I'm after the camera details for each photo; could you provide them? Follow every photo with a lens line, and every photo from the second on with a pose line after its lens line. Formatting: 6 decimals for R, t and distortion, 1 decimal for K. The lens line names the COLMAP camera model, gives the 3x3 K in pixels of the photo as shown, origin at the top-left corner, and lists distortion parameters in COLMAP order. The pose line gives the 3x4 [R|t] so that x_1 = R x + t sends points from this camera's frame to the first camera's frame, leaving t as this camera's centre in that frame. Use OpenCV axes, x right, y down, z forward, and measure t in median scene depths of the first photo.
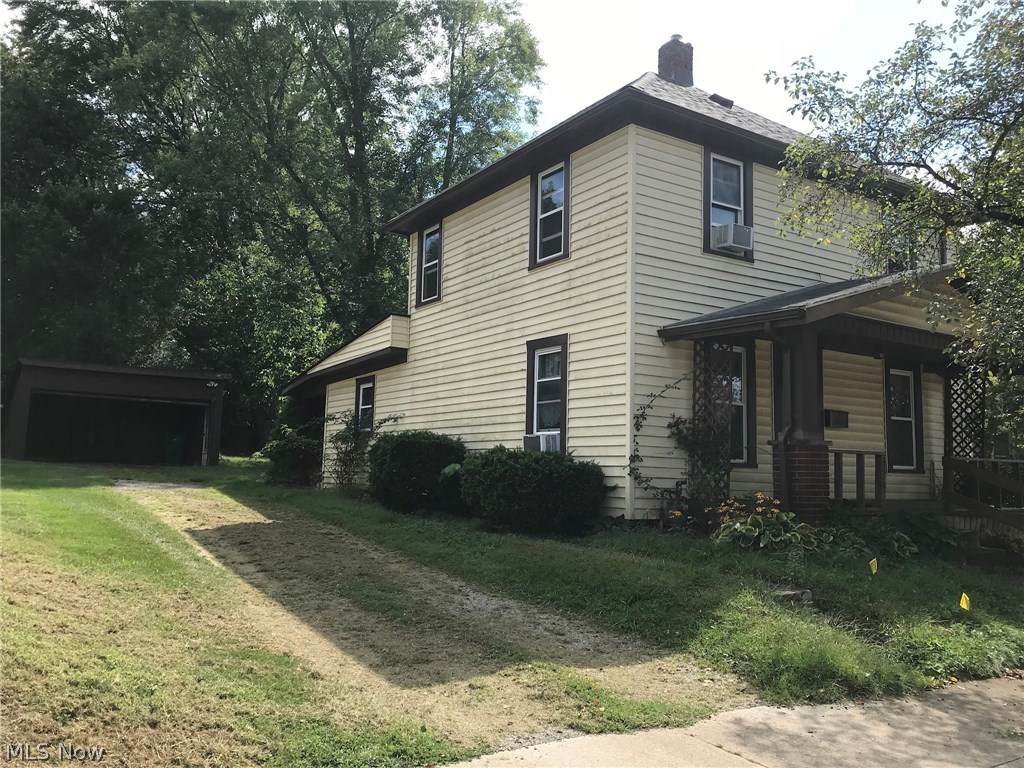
lens RADIAL K [[832.4, 0, 499.4], [0, 832.4, 386.9], [0, 0, 1]] dist [0.038174, -0.002750]
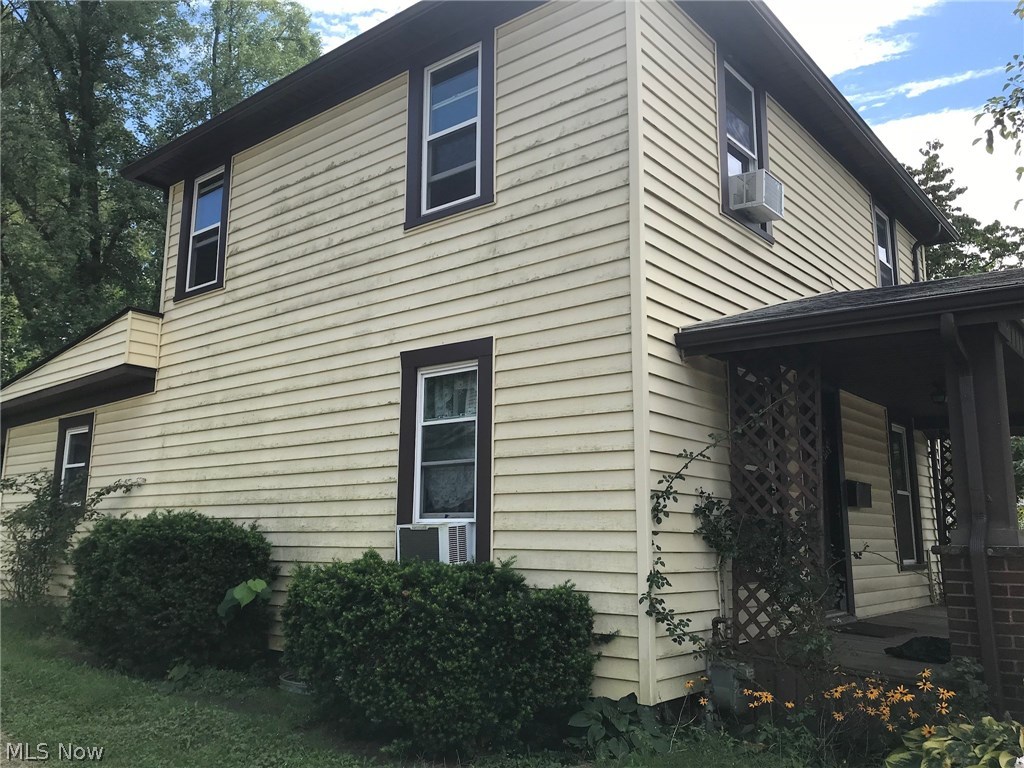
lens RADIAL K [[853.2, 0, 507.3], [0, 853.2, 383.5], [0, 0, 1]] dist [0.001842, -0.009394]
pose [[0.953034, 0.040591, 0.300130, -0.067972], [-0.018964, 0.997031, -0.074626, 0.006663], [-0.302268, 0.065429, 0.950975, 0.433914]]
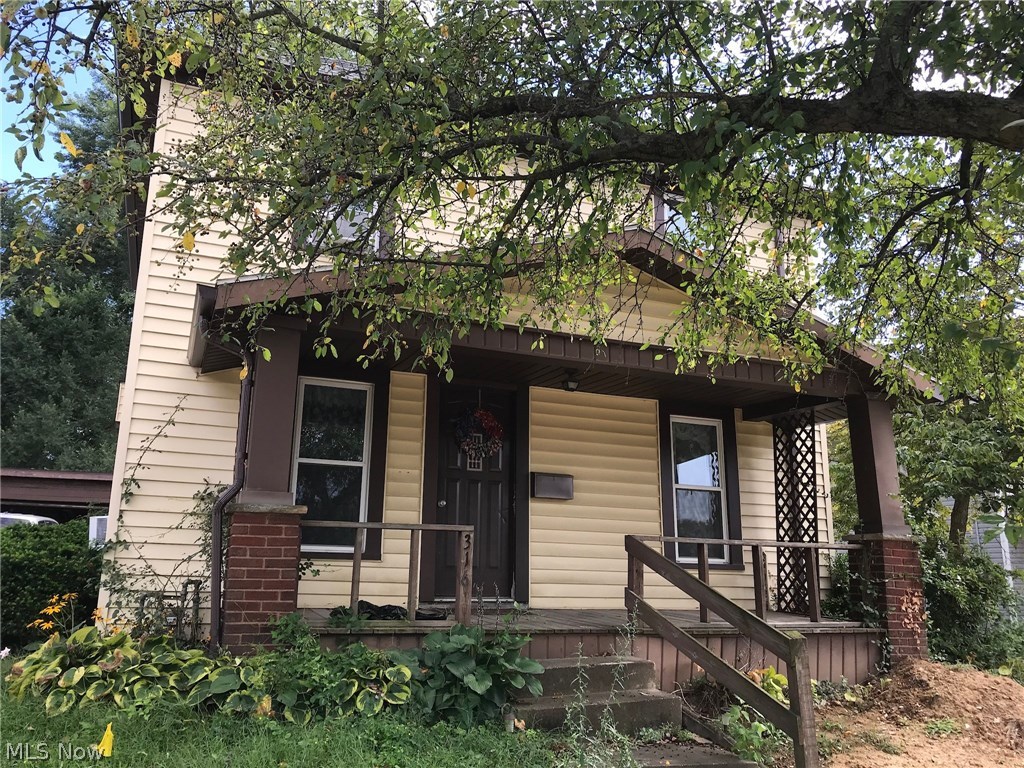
lens RADIAL K [[832.4, 0, 499.4], [0, 832.4, 386.9], [0, 0, 1]] dist [0.038174, -0.002750]
pose [[0.983201, -0.048887, -0.175859, 0.479506], [0.025163, 0.990569, -0.134686, 0.047969], [0.180785, 0.127999, 0.975158, 0.324035]]
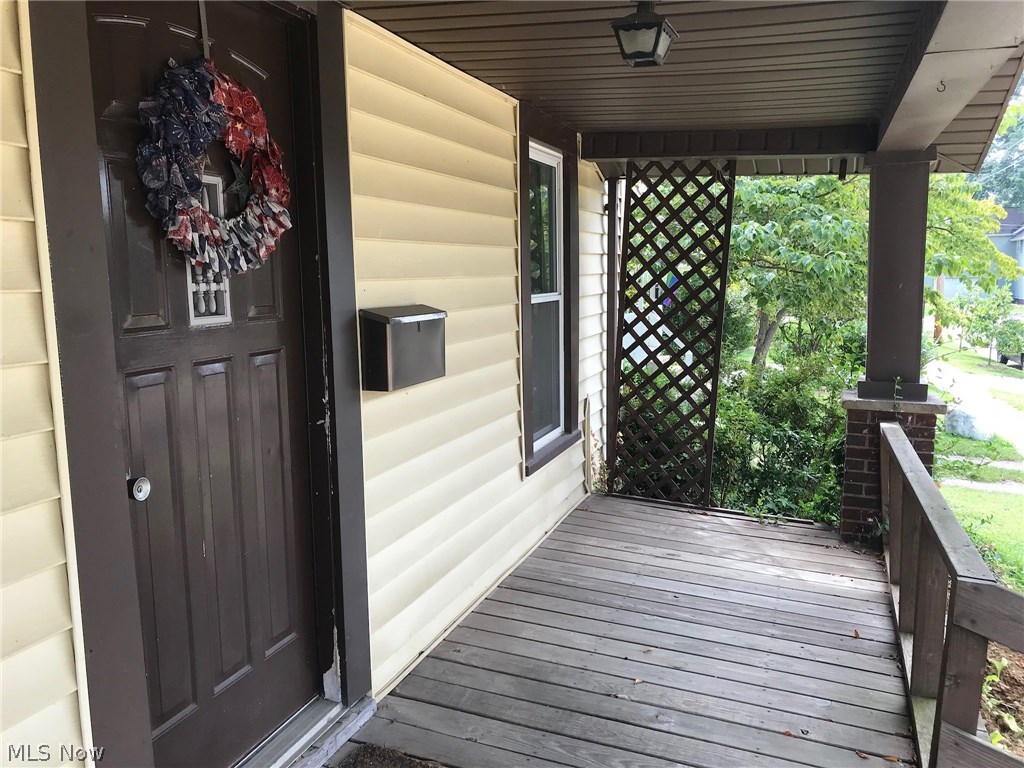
lens RADIAL K [[826.5, 0, 509.7], [0, 826.5, 383.1], [0, 0, 1]] dist [-0.003930, -0.001187]
pose [[0.800496, -0.109615, 0.589229, 0.290100], [-0.039752, 0.971257, 0.234690, -0.005618], [-0.598018, -0.211291, 0.773130, 0.800359]]
